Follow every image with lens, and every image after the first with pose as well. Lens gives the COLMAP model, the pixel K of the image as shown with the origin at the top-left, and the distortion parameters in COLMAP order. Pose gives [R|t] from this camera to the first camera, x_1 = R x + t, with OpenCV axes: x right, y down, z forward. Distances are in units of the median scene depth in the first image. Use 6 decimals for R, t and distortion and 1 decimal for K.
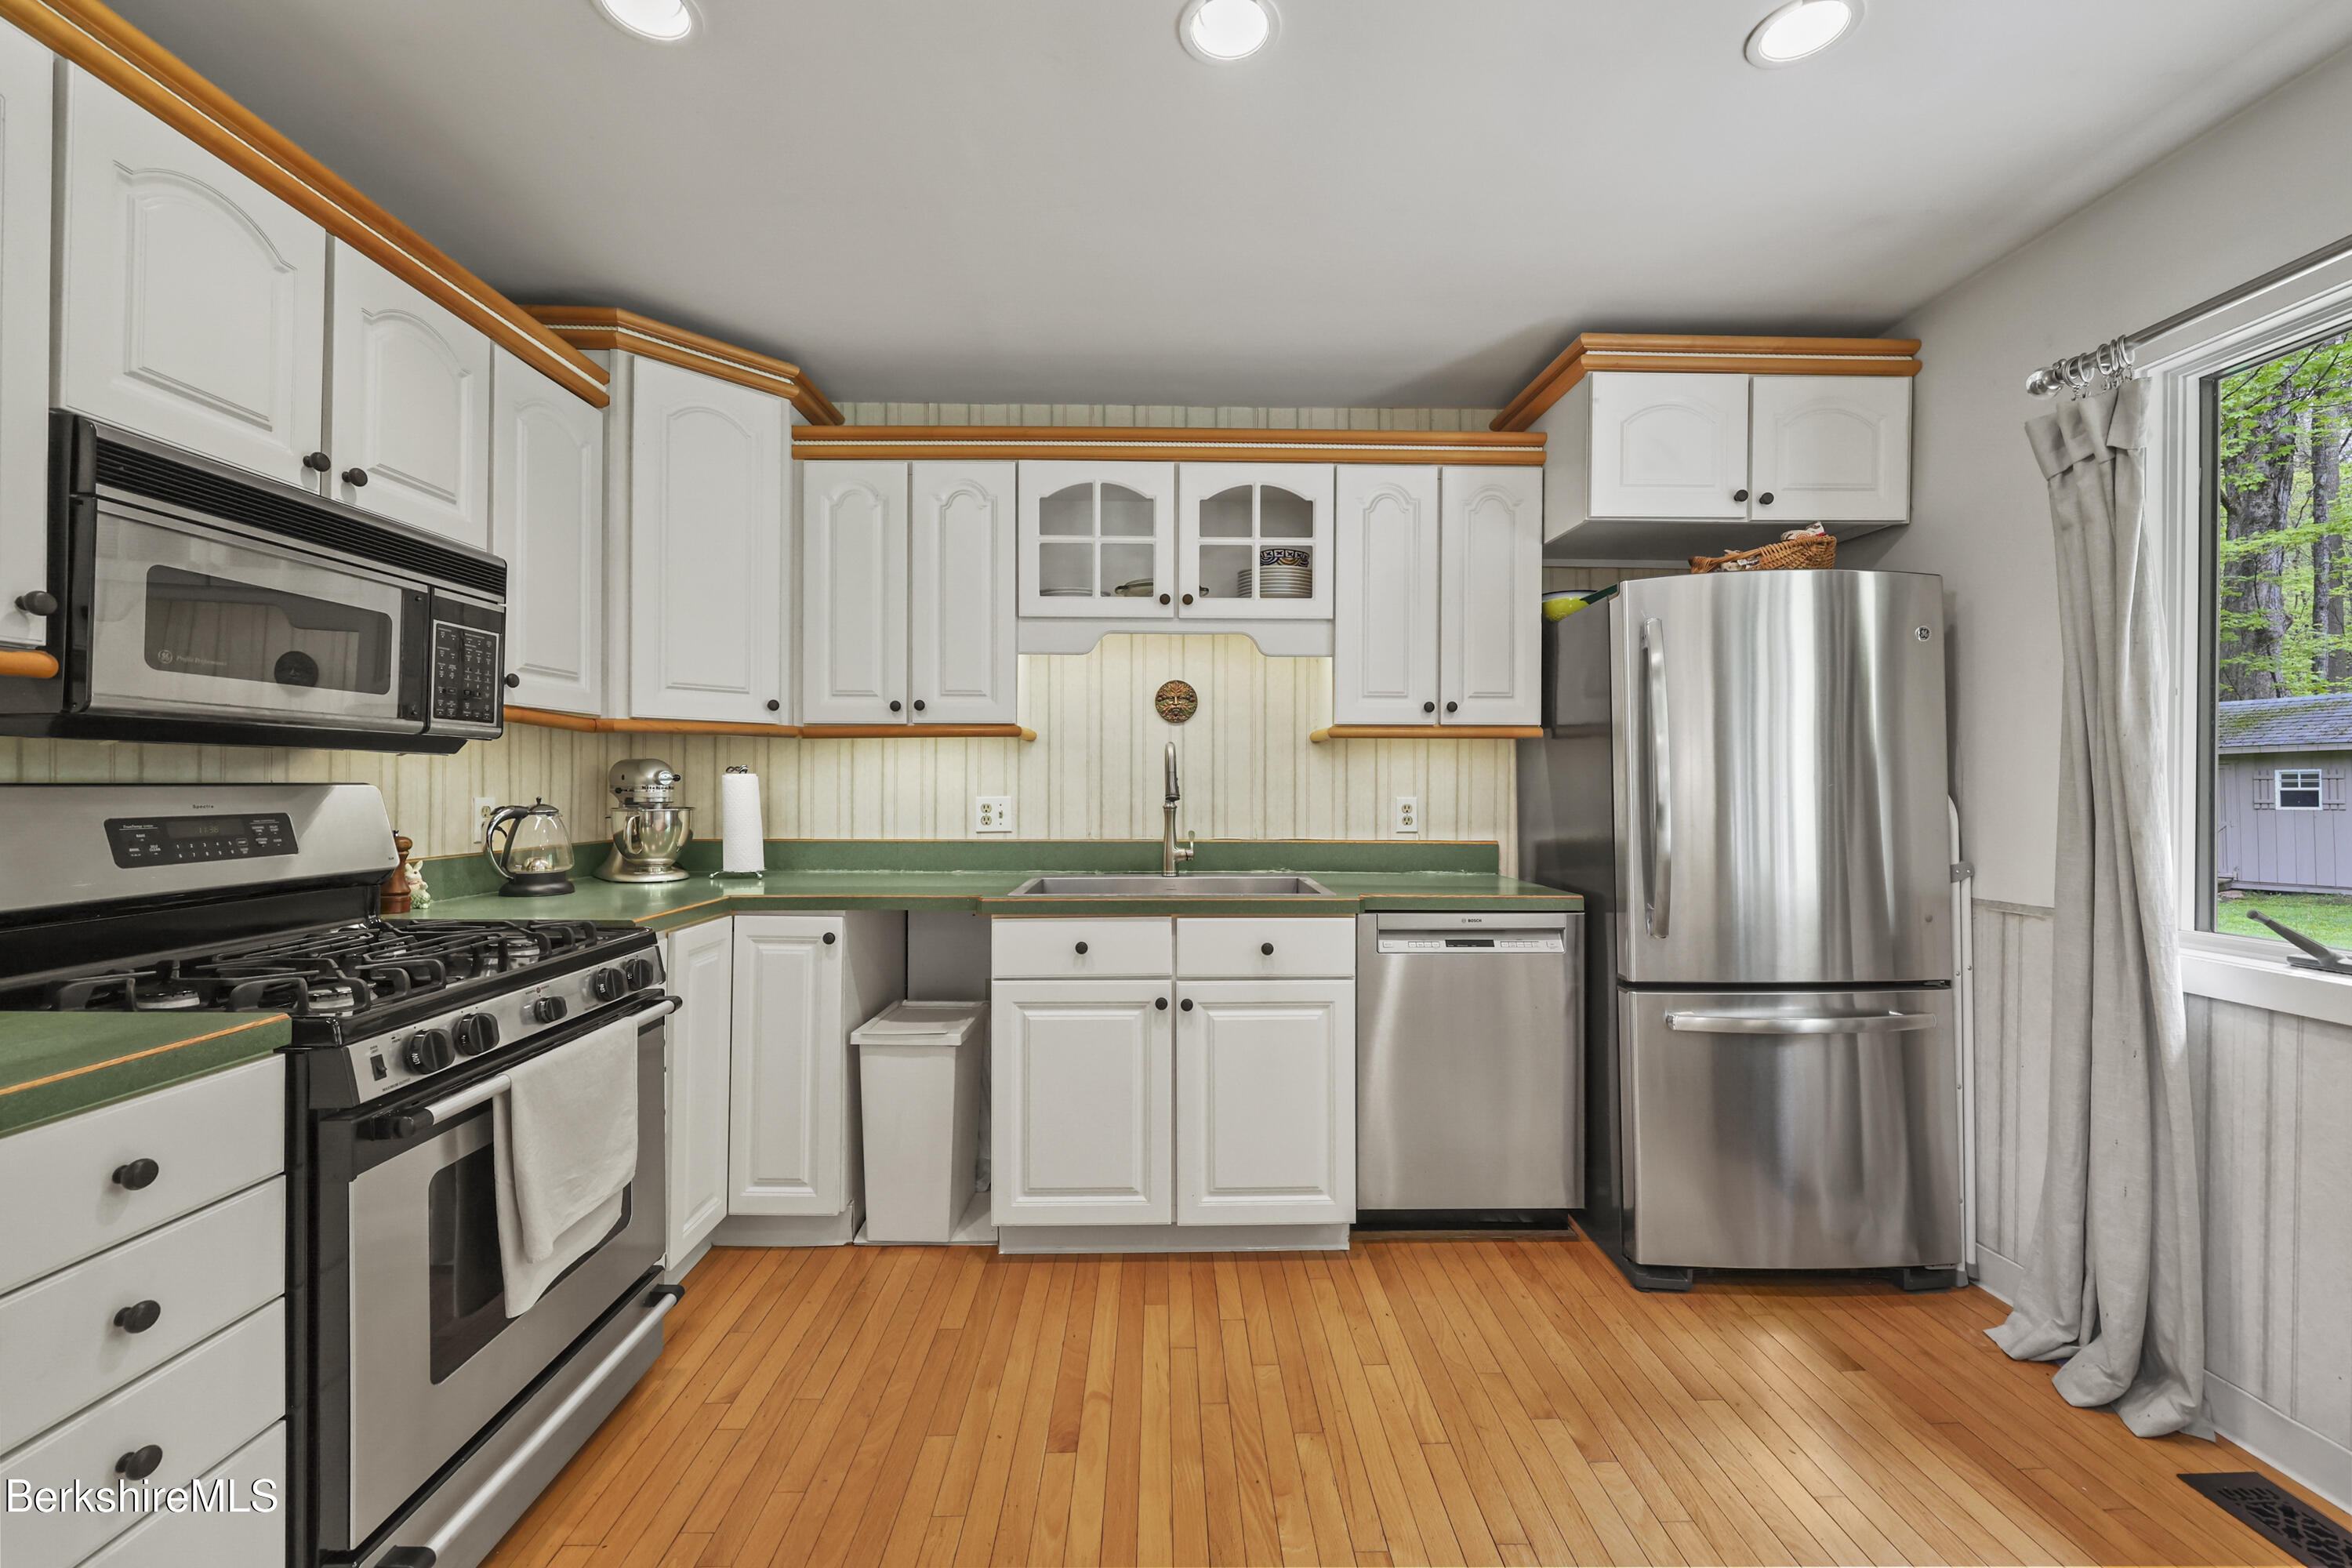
lens RADIAL K [[976.1, 0, 1191.3], [0, 976.1, 780.5], [0, 0, 1]] dist [0.003392, 0.000832]
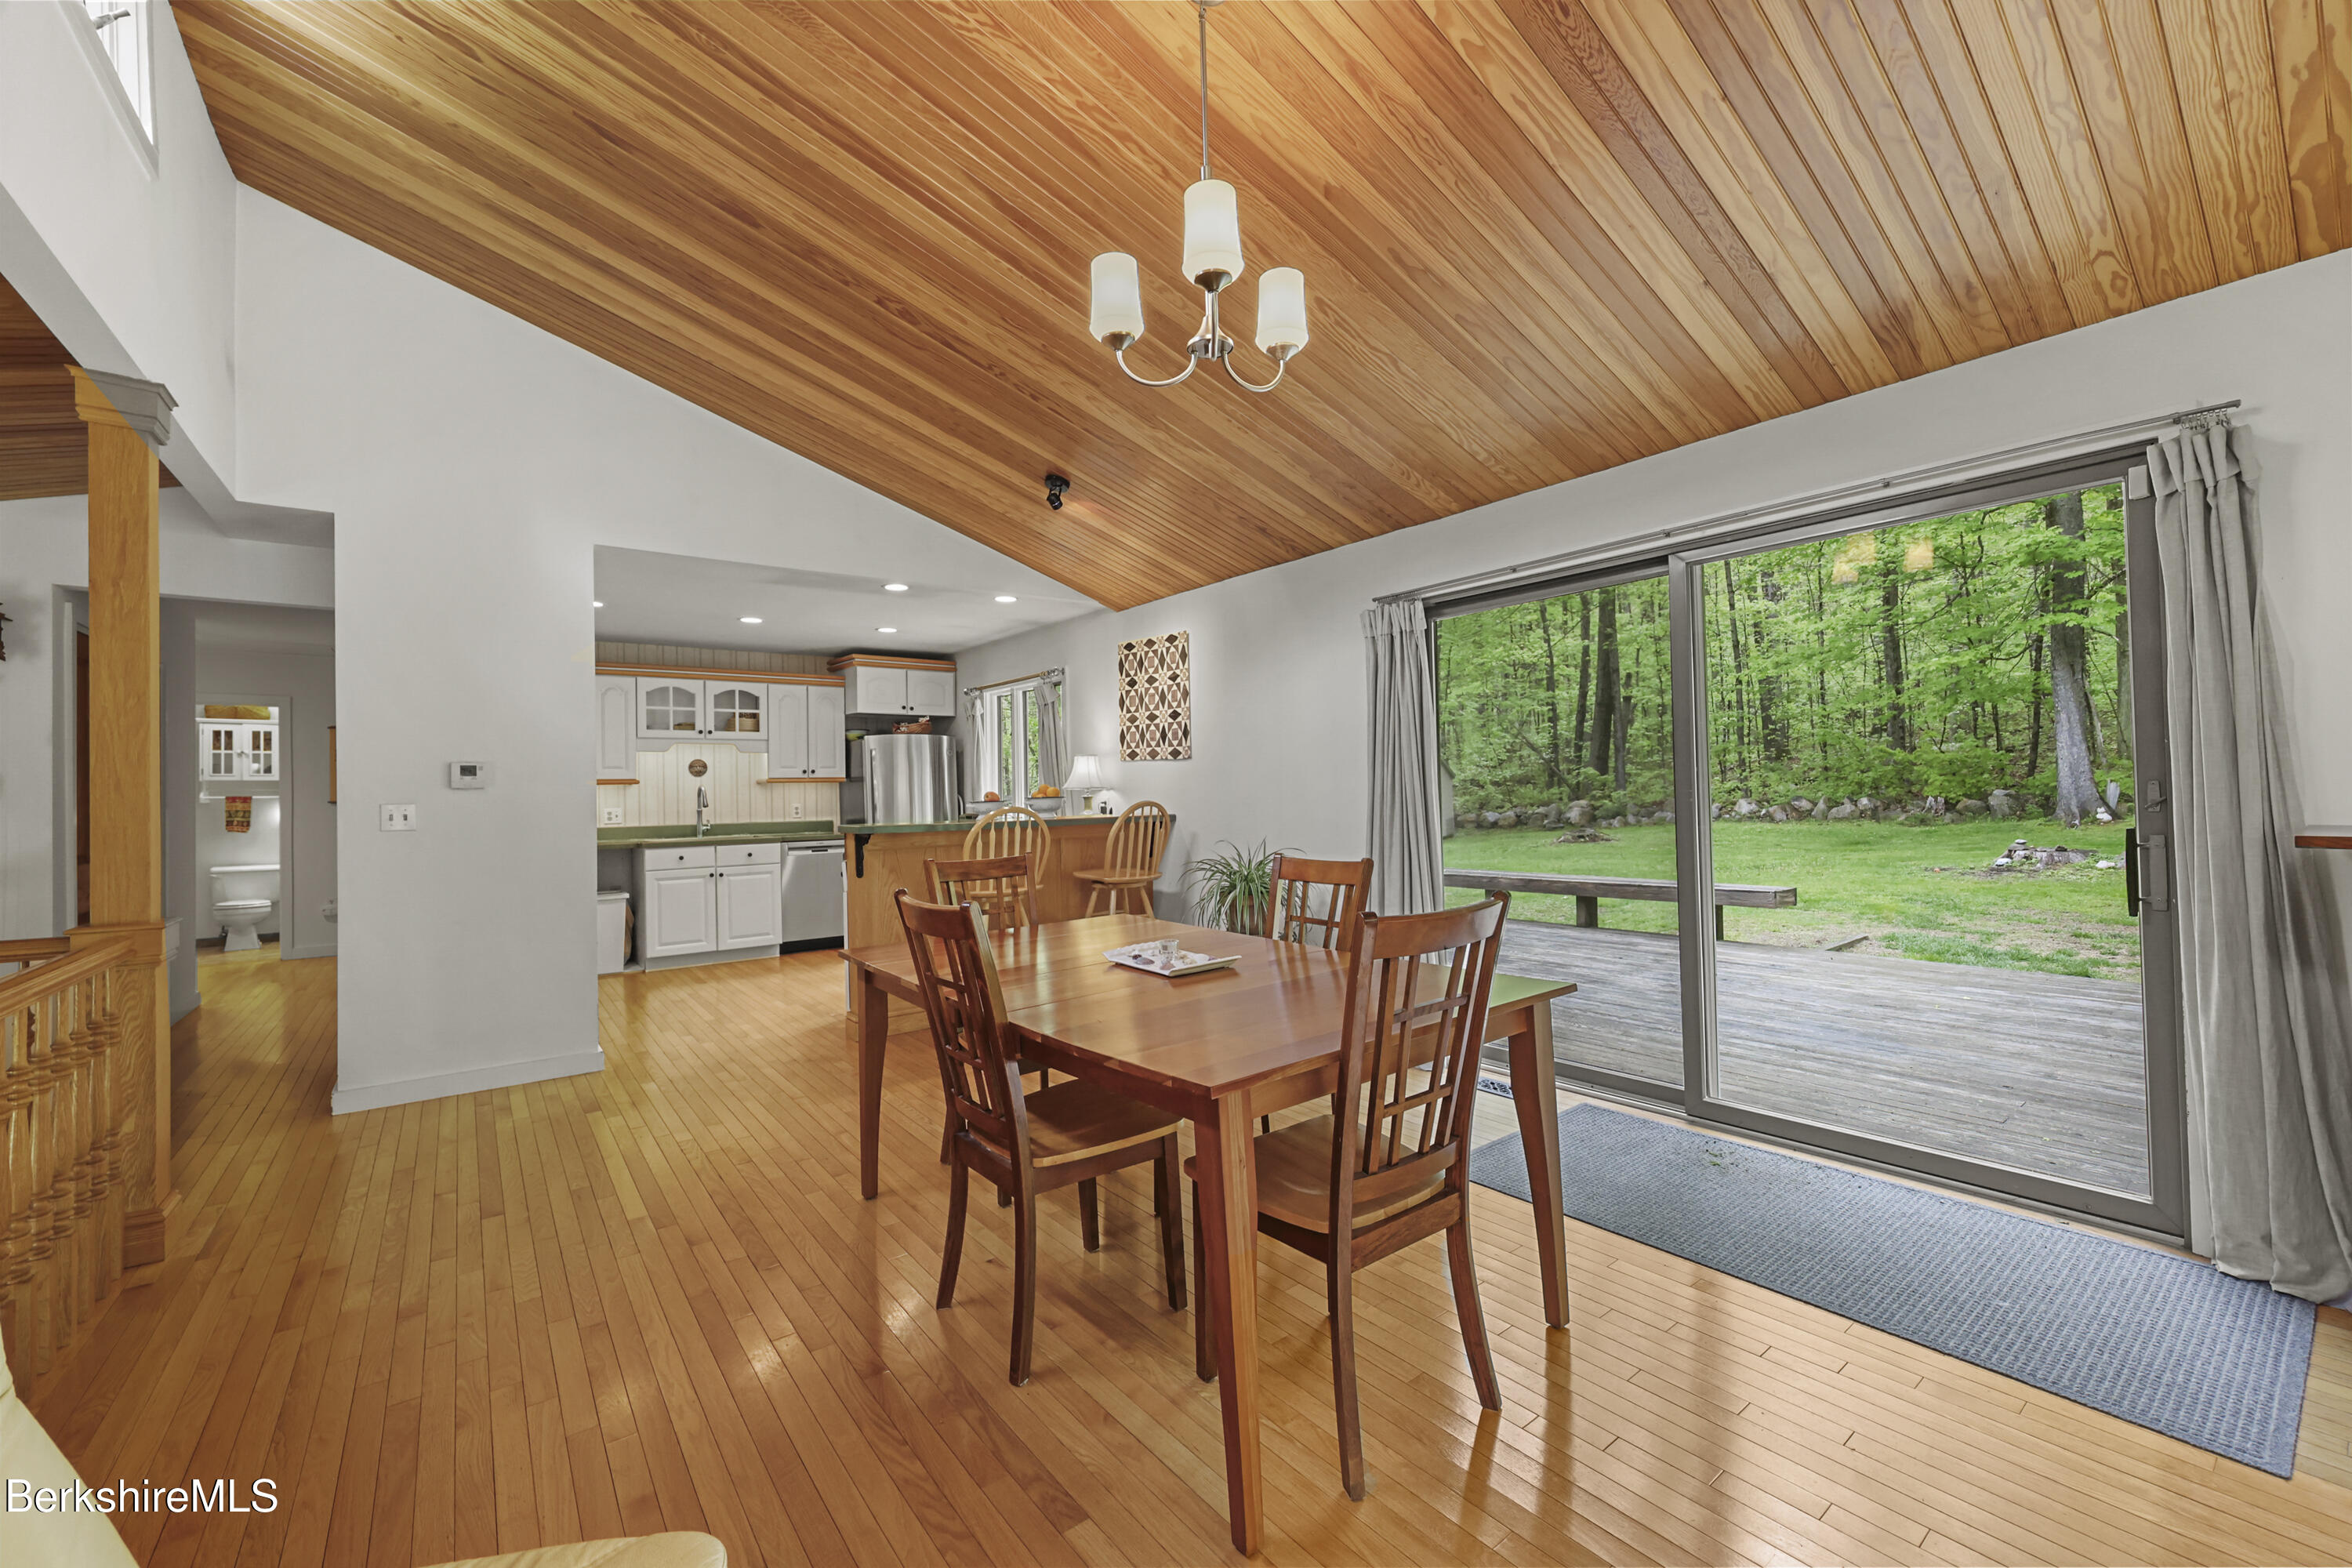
lens RADIAL K [[976.1, 0, 1180.2], [0, 976.1, 777.8], [0, 0, 1]] dist [0.003392, 0.000832]
pose [[0.809377, -0.009572, 0.587211, -0.588255], [0.020233, 0.999728, -0.011592, -0.003092], [-0.586940, 0.021263, 0.809351, -2.113579]]
